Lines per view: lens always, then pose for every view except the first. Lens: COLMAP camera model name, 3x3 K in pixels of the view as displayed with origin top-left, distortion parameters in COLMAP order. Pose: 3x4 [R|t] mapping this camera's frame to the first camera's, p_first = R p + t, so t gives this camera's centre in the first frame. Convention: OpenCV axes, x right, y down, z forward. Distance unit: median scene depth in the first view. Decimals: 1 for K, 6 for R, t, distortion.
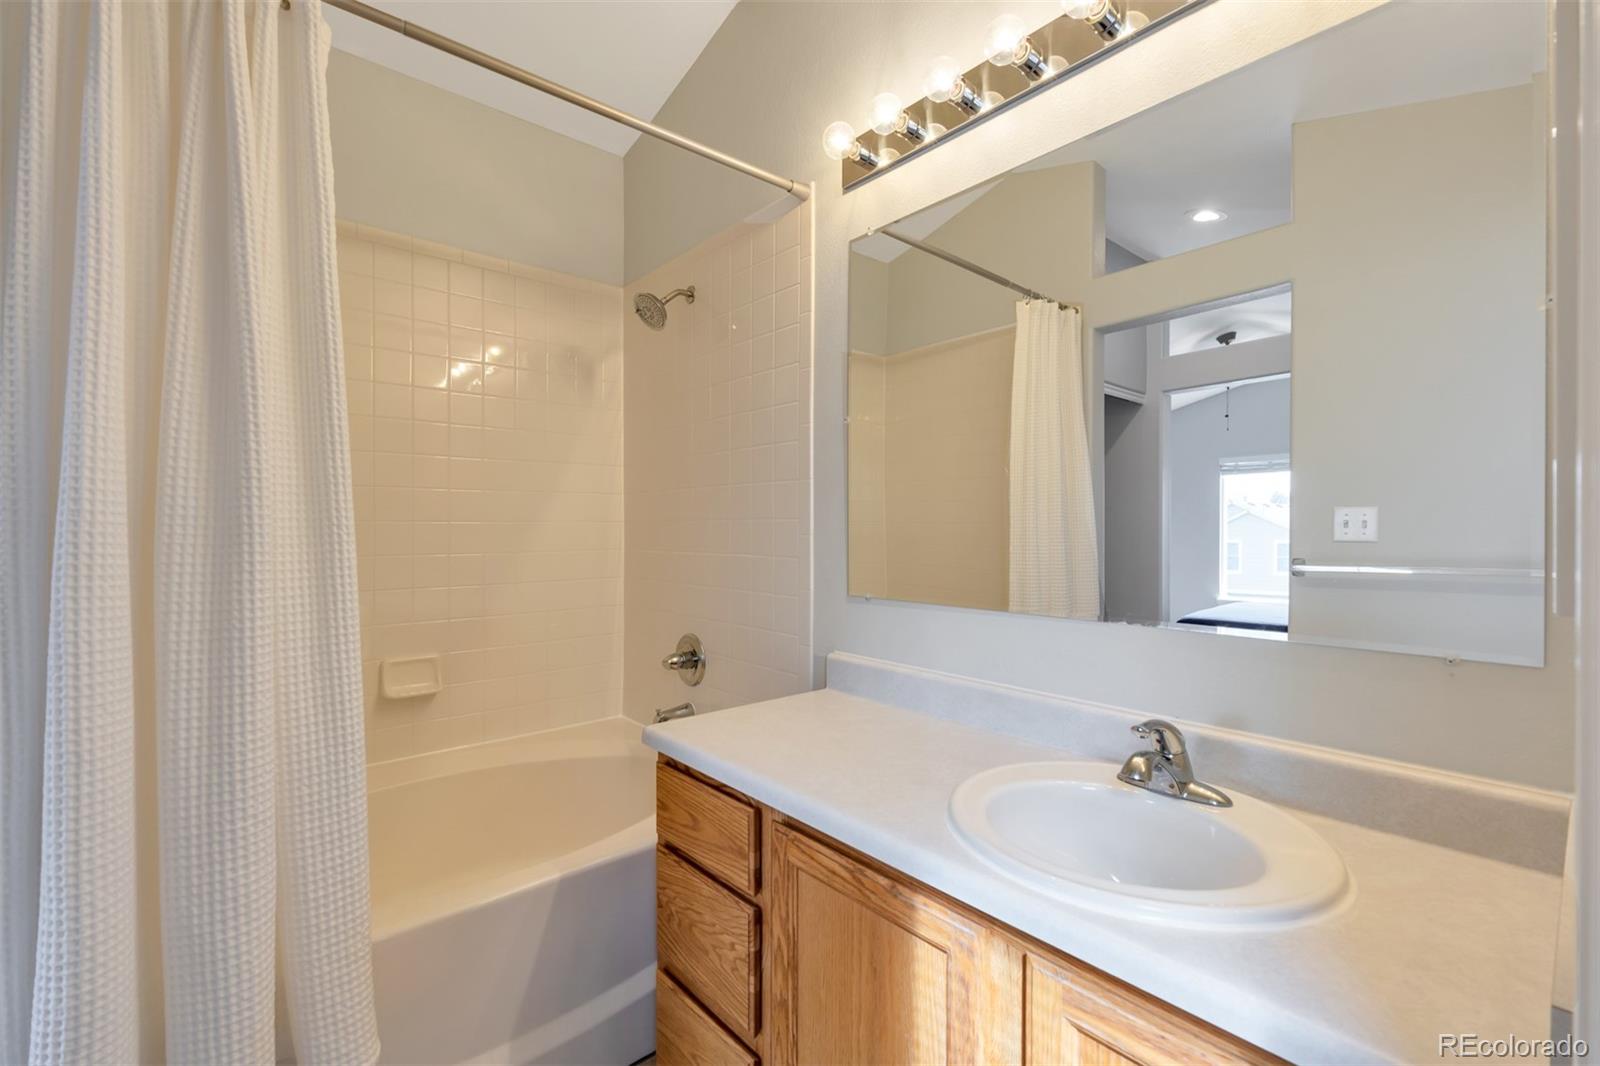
lens RADIAL K [[681.8, 0, 797.8], [0, 681.8, 541.6], [0, 0, 1]] dist [-0.000566, -0.000101]
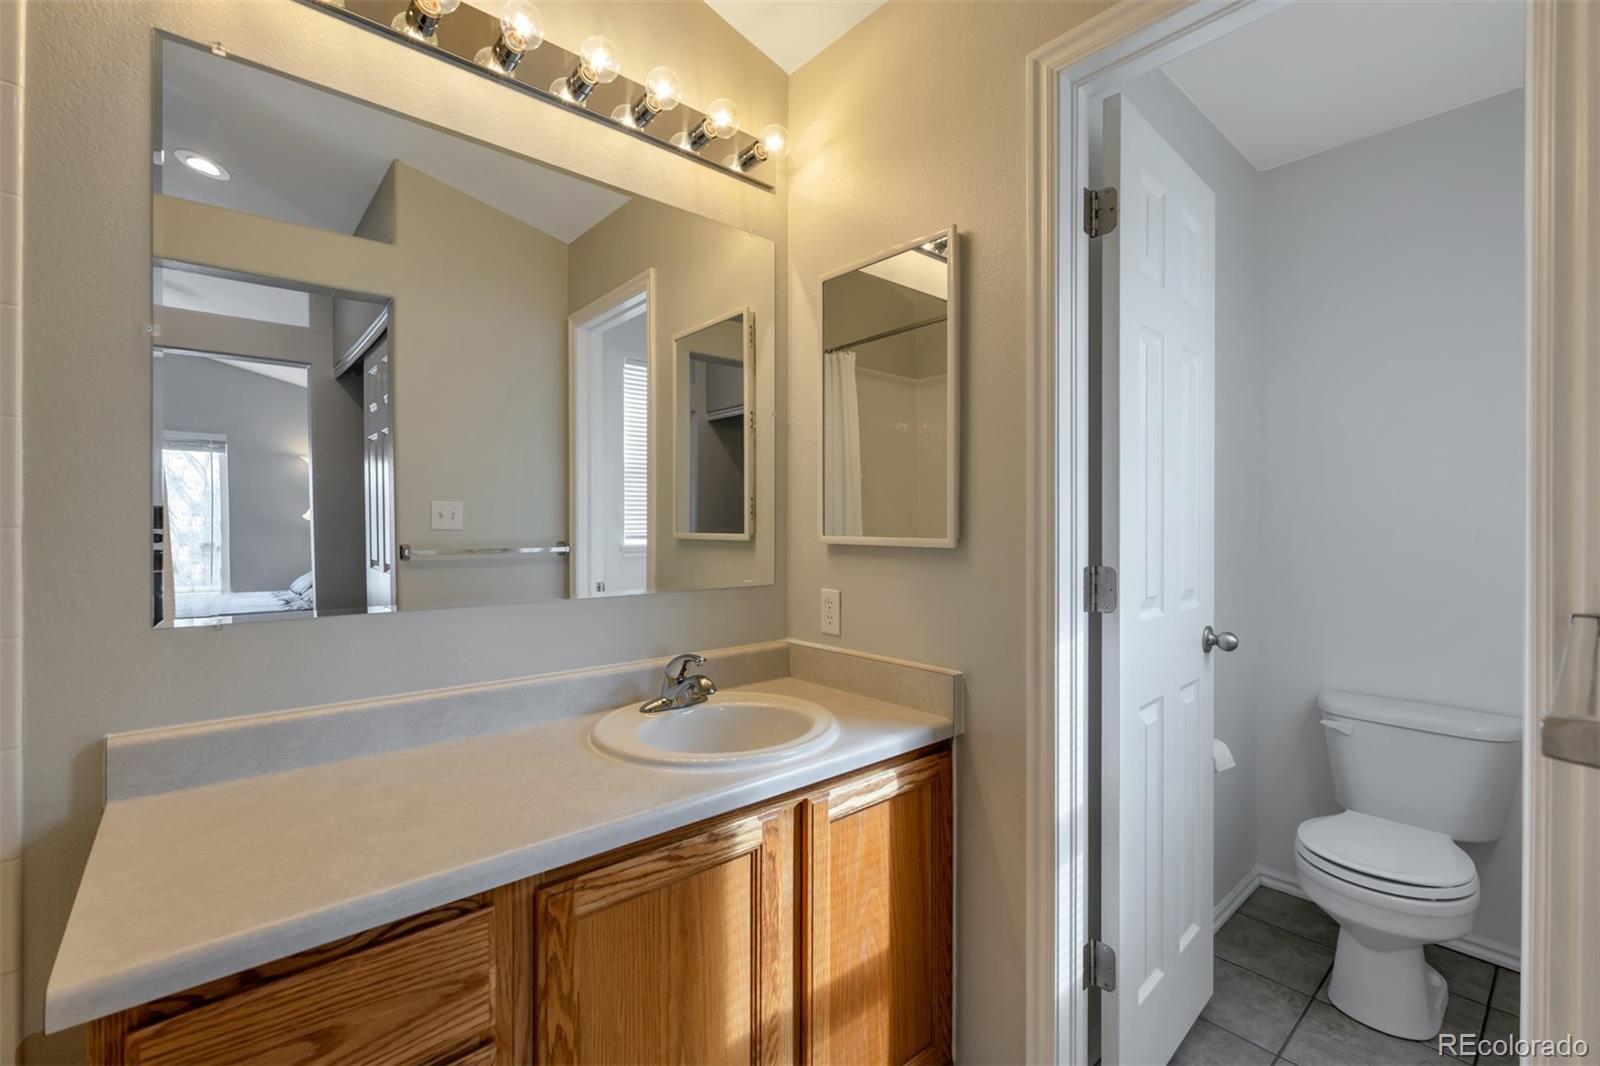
lens RADIAL K [[692.4, 0, 798.3], [0, 692.4, 527.4], [0, 0, 1]] dist [-0.000147, -0.000239]
pose [[-0.013655, -0.004322, 0.999897, -0.854868], [0.005699, 0.999974, 0.004400, -0.011567], [-0.999891, 0.005759, -0.013630, 0.726408]]
